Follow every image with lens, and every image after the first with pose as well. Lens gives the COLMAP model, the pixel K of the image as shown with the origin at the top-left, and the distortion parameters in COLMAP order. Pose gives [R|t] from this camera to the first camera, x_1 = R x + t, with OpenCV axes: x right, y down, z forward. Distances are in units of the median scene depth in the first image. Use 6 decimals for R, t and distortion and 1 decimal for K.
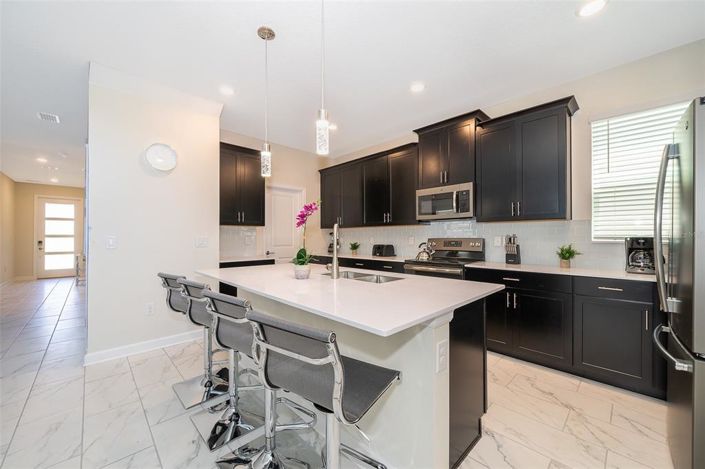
lens RADIAL K [[260.3, 0, 349.1], [0, 260.3, 234.9], [0, 0, 1]] dist [0.003369, -0.000575]
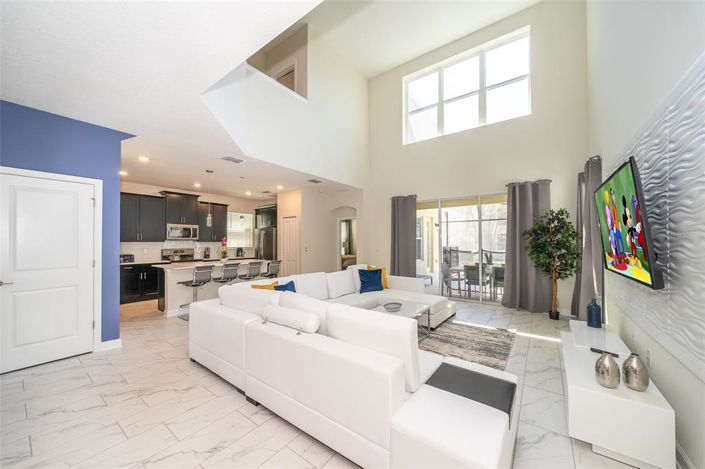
lens RADIAL K [[260.3, 0, 353.0], [0, 260.3, 238.4], [0, 0, 1]] dist [0.003369, -0.000575]
pose [[-0.138140, 0.019741, 0.990216, -2.052147], [0.000052, 0.999801, -0.019925, -0.031147], [-0.990413, -0.002701, -0.138113, -0.078666]]
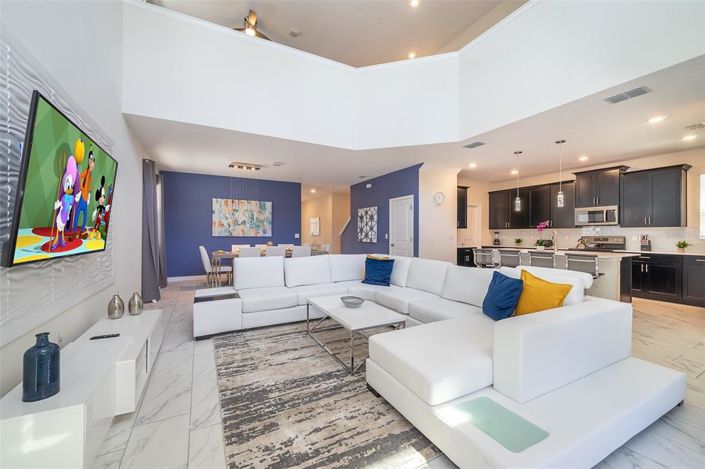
lens RADIAL K [[260.3, 0, 350.2], [0, 260.3, 234.2], [0, 0, 1]] dist [0.003369, -0.000575]
pose [[0.959104, 0.008622, -0.282924, -0.767916], [-0.007050, 0.999954, 0.006574, -0.001041], [0.282967, -0.004310, 0.959120, -1.223623]]
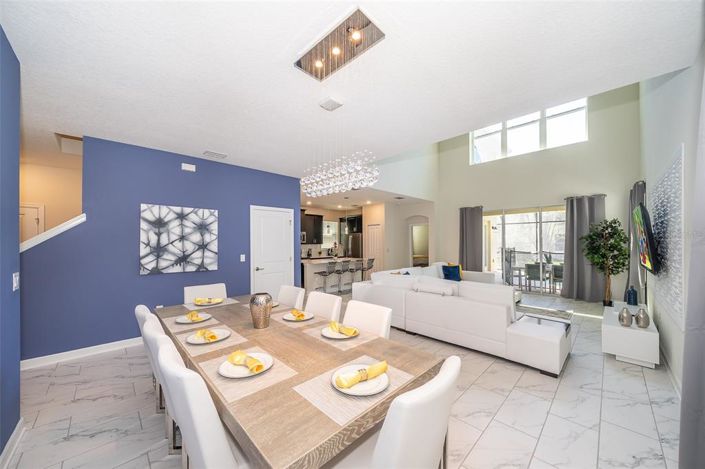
lens RADIAL K [[255.1, 0, 349.7], [0, 255.1, 240.9], [0, 0, 1]] dist [-0.003307, 0.000120]
pose [[0.032286, 0.011891, 0.999408, -2.586393], [0.001391, 0.999928, -0.011942, -0.051292], [-0.999478, 0.001776, 0.032267, 0.343560]]
